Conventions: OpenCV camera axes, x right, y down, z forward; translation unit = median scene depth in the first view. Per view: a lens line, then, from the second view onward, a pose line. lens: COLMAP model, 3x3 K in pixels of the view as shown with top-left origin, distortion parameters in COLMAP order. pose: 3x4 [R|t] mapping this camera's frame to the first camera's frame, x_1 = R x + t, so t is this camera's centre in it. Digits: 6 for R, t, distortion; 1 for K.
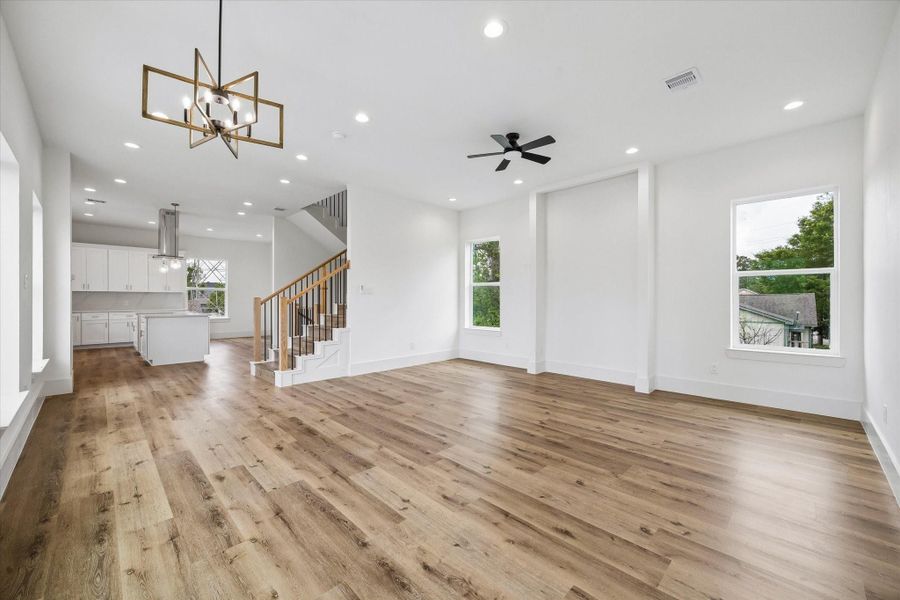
lens RADIAL K [[349.6, 0, 448.0], [0, 349.6, 298.2], [0, 0, 1]] dist [0.002859, -0.000767]
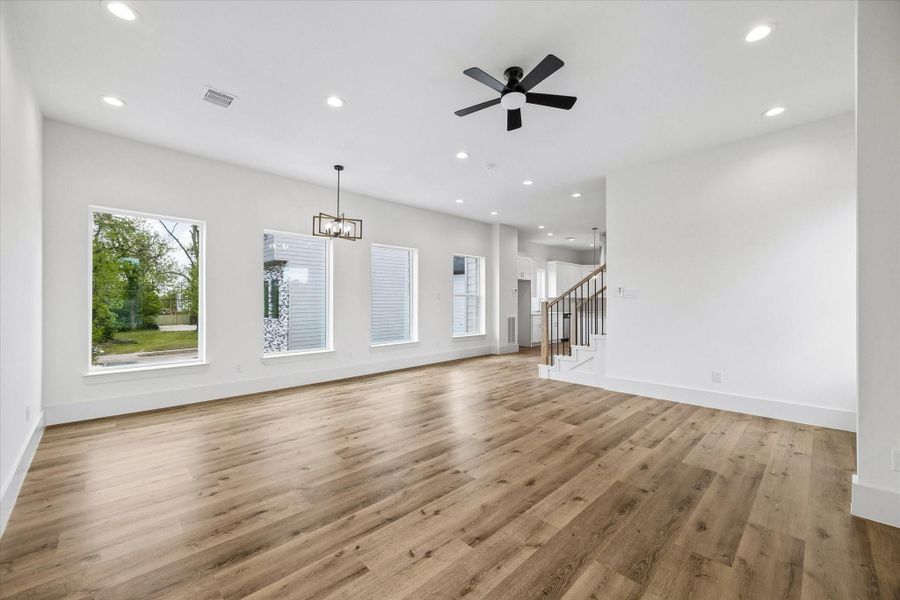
lens RADIAL K [[349.6, 0, 454.4], [0, 349.6, 306.8], [0, 0, 1]] dist [0.002859, -0.000767]
pose [[0.012505, 0.009164, -0.999880, 1.321760], [0.005125, 0.999944, 0.009228, -0.000361], [0.999909, -0.005239, 0.012457, 1.293204]]
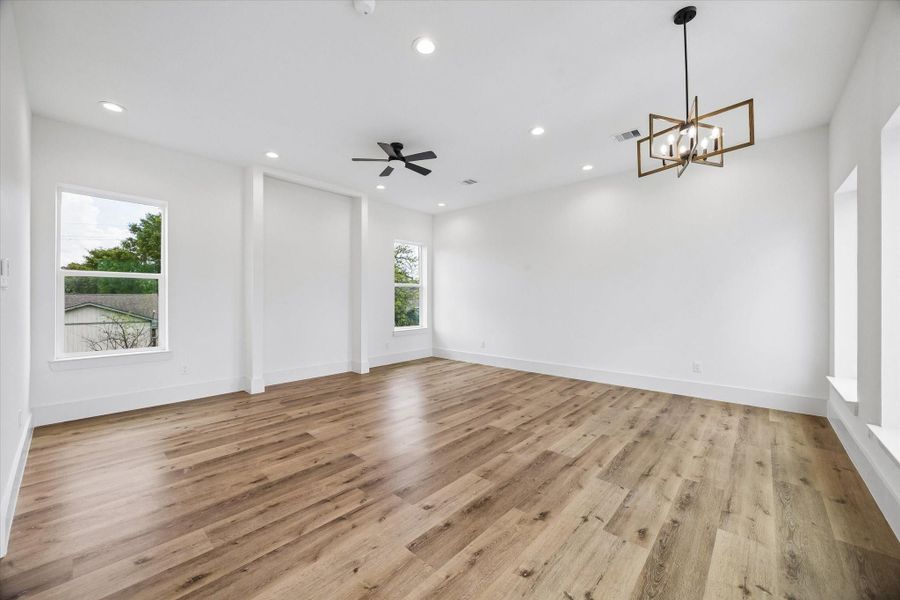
lens RADIAL K [[349.6, 0, 443.8], [0, 349.6, 294.6], [0, 0, 1]] dist [0.002859, -0.000767]
pose [[-0.044808, 0.012105, 0.998922, -1.289496], [-0.001605, 0.999924, -0.012189, -0.005630], [-0.998994, -0.002149, -0.044785, 1.346730]]
